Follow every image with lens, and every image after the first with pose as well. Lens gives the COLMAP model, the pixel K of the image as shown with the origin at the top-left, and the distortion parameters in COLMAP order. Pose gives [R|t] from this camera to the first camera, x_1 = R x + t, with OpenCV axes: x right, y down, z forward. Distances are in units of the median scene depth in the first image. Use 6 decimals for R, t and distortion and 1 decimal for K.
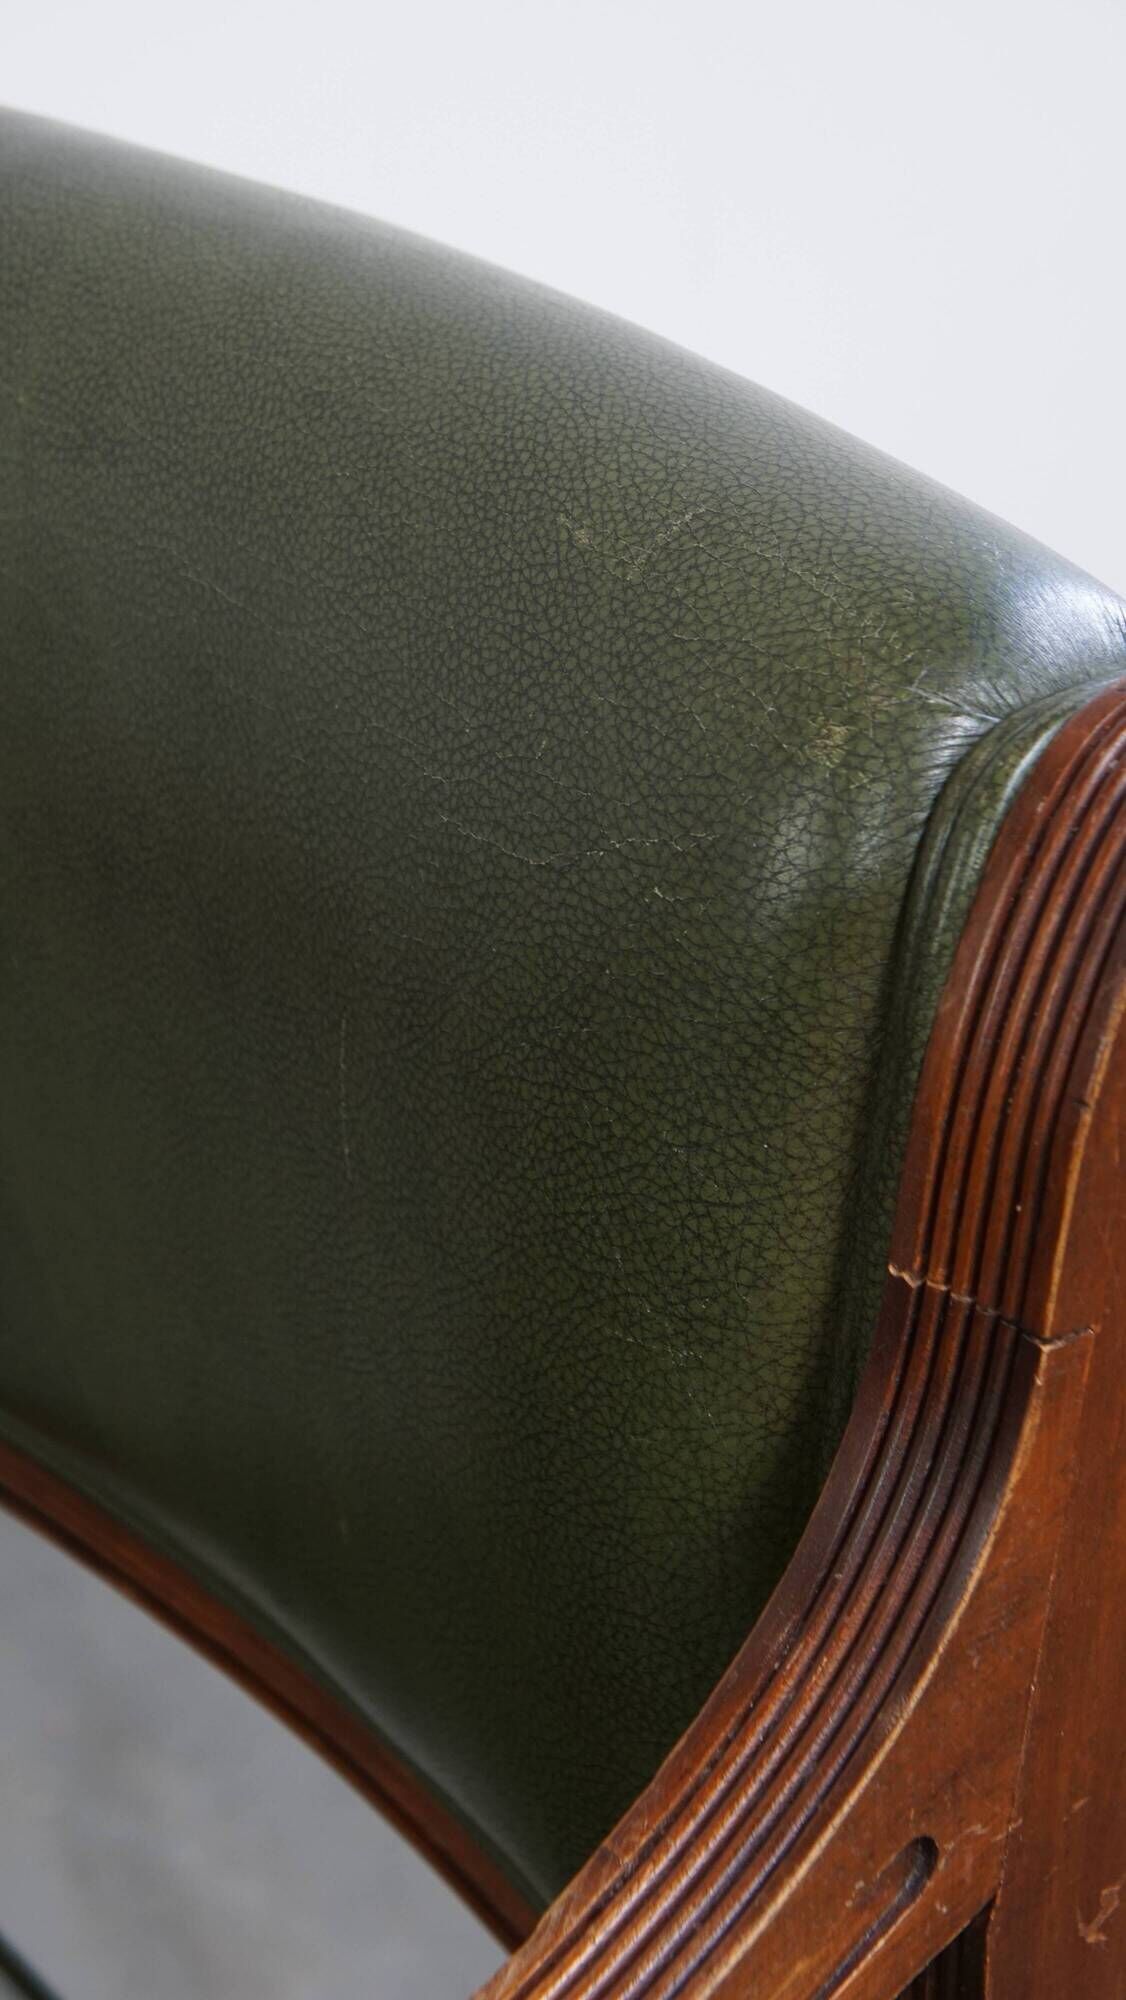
lens RADIAL K [[4114.5, 0, 563.0], [0, 4114.5, 1000.0], [0, 0, 1]] dist [0.145804, 0.312908]
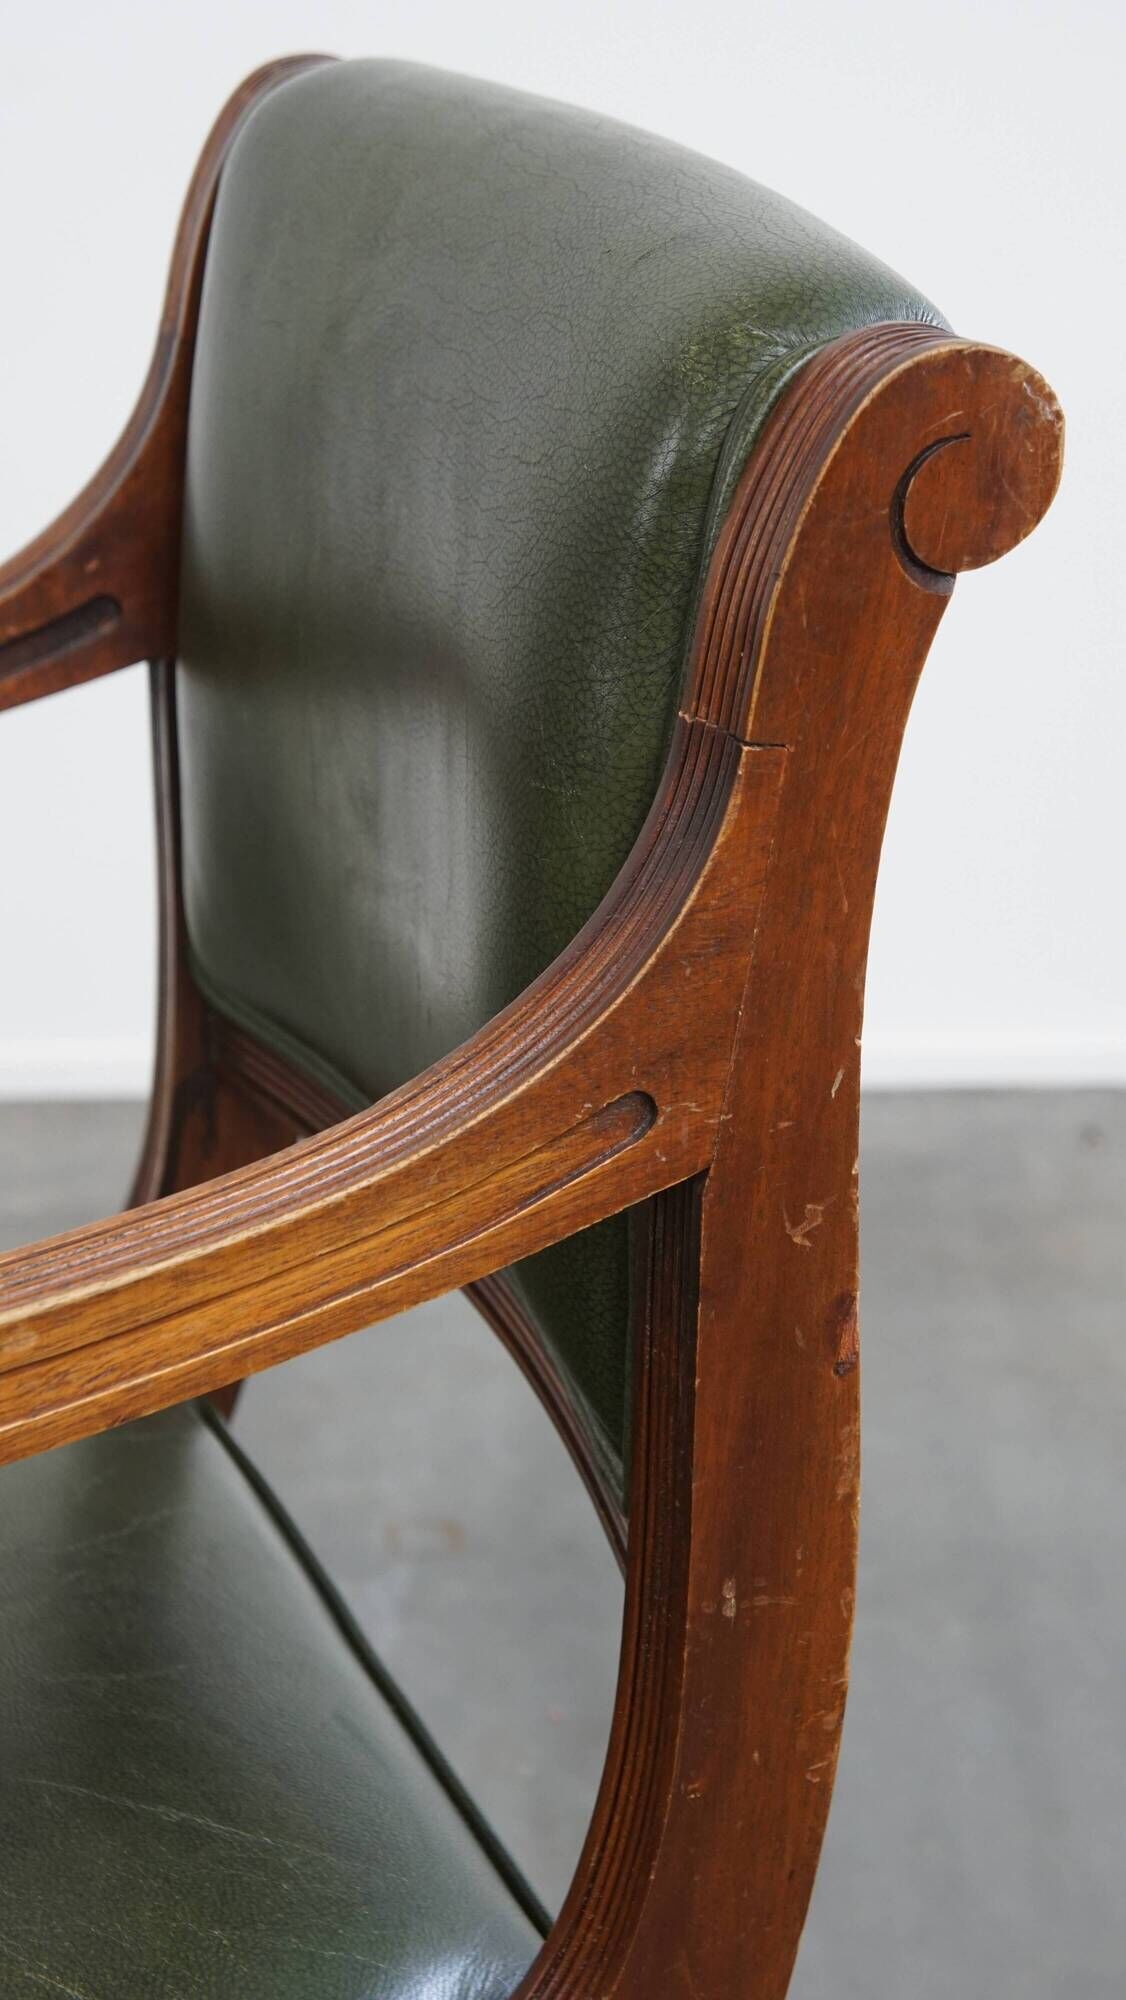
lens RADIAL K [[4114.5, 0, 563.0], [0, 4114.5, 1000.0], [0, 0, 1]] dist [0.145804, 0.312908]
pose [[0.968520, 0.130318, -0.212101, 0.358294], [-0.149815, 0.985589, -0.078542, 0.283283], [0.198809, 0.107846, 0.974086, -0.427646]]
